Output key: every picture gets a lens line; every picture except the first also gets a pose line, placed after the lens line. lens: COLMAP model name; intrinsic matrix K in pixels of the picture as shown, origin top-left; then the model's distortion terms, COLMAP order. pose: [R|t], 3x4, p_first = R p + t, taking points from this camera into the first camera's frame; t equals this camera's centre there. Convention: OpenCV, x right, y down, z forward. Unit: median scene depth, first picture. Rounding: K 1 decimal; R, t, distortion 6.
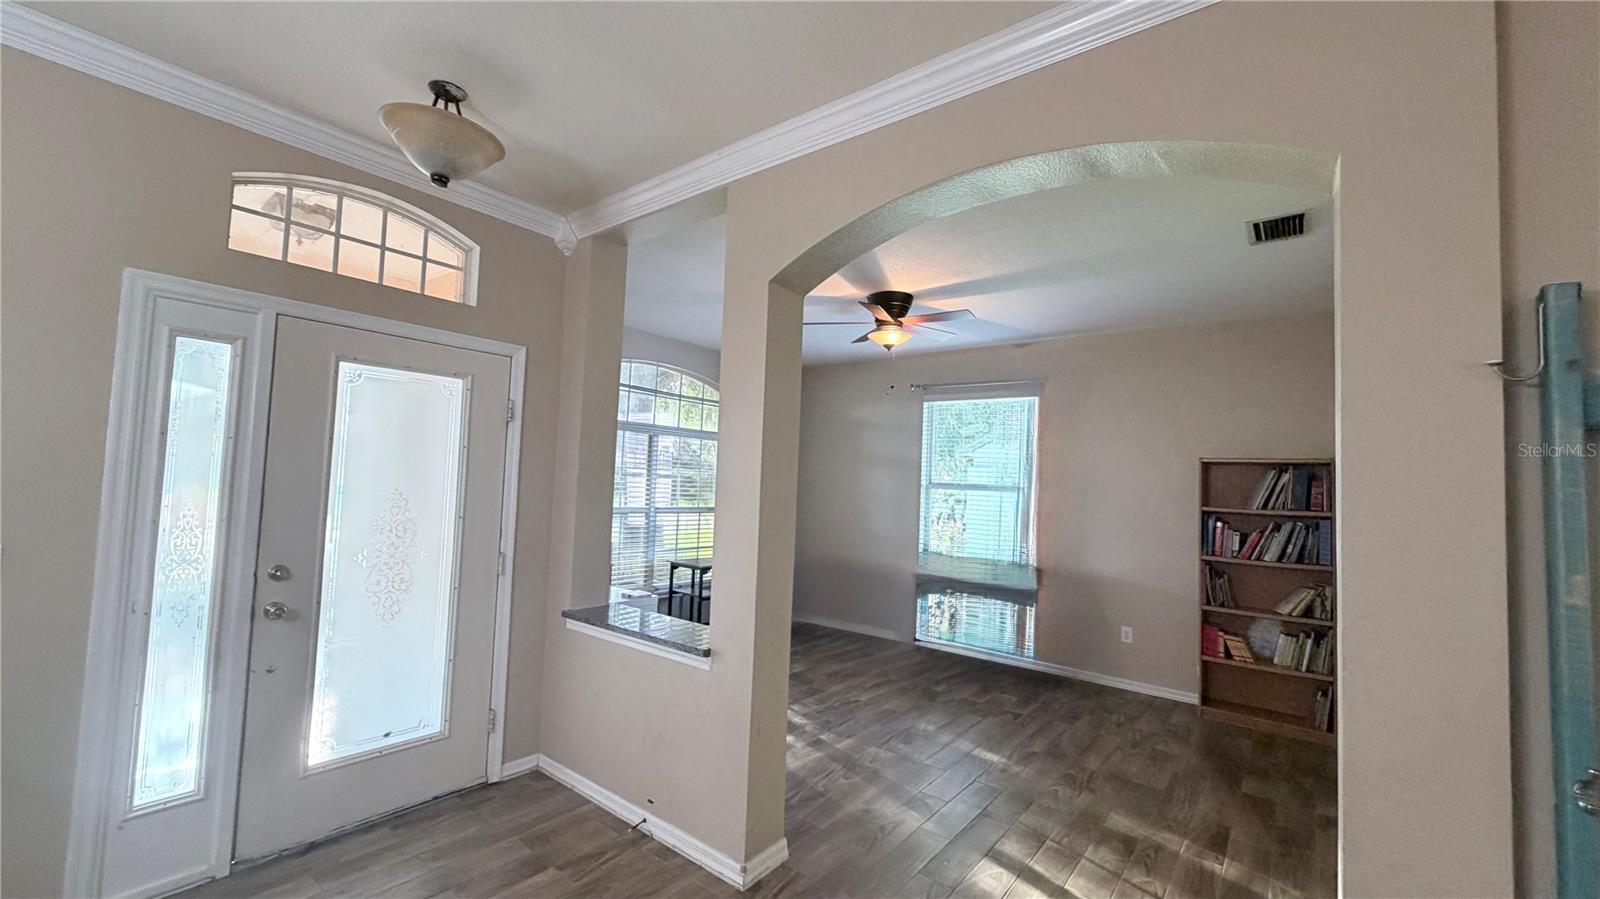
lens RADIAL K [[632.8, 0, 802.8], [0, 632.8, 449.9], [0, 0, 1]] dist [0.001780, 0.000092]
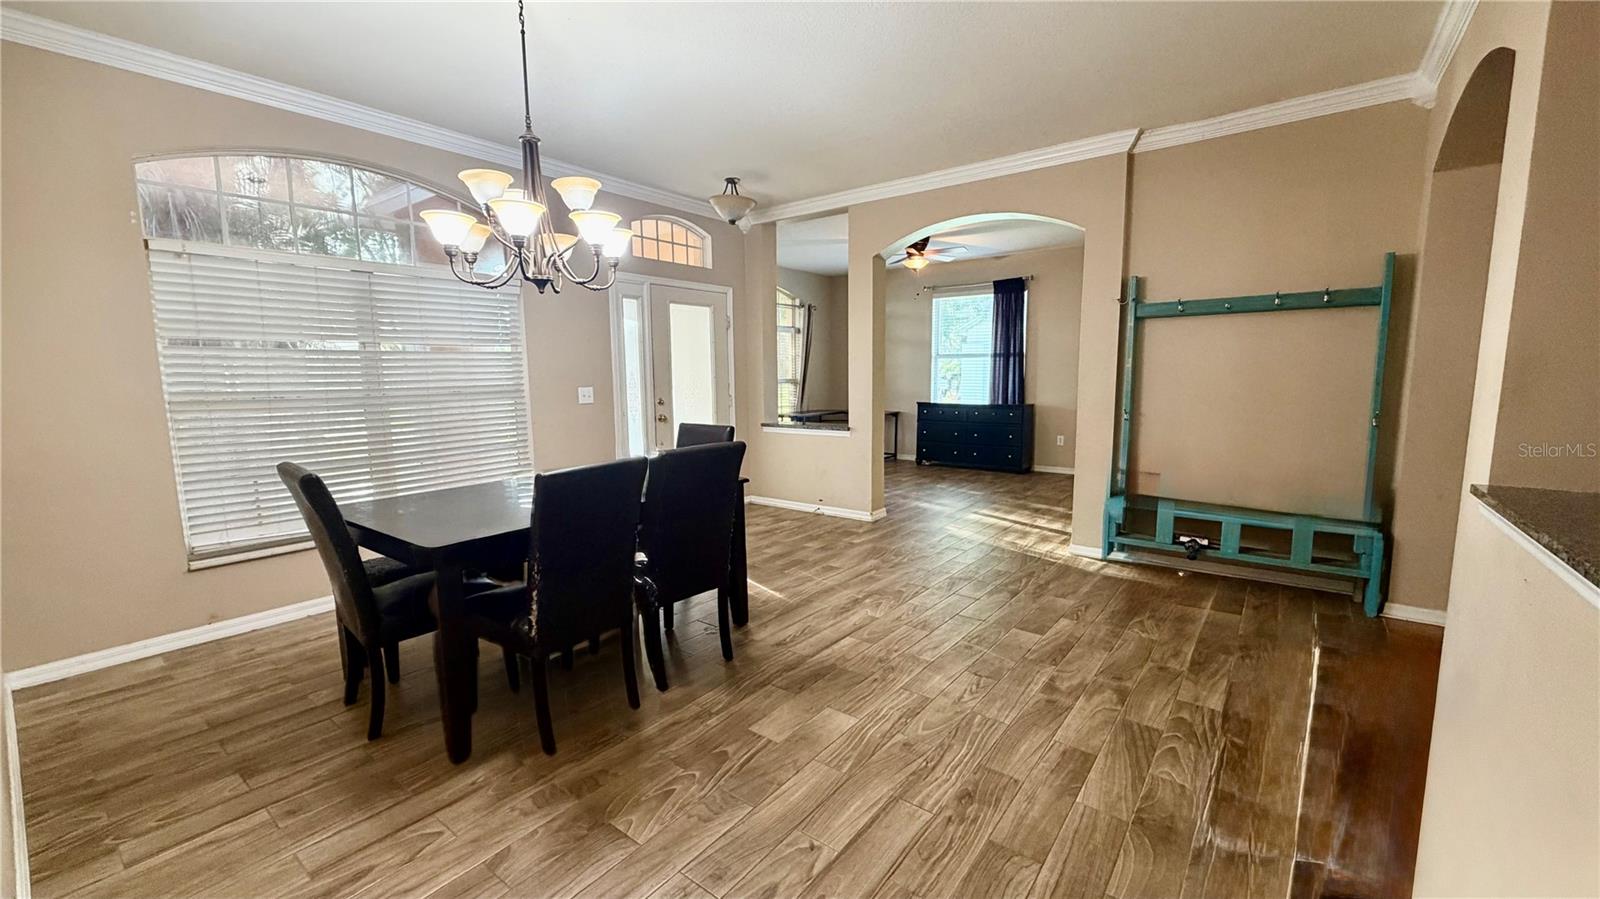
lens RADIAL K [[632.8, 0, 800.6], [0, 632.8, 448.3], [0, 0, 1]] dist [0.001780, 0.000092]
pose [[0.998779, -0.049313, 0.002804, -0.282416], [0.048082, 0.983696, 0.173293, -0.007845], [-0.011304, -0.172946, 0.984866, -1.038721]]
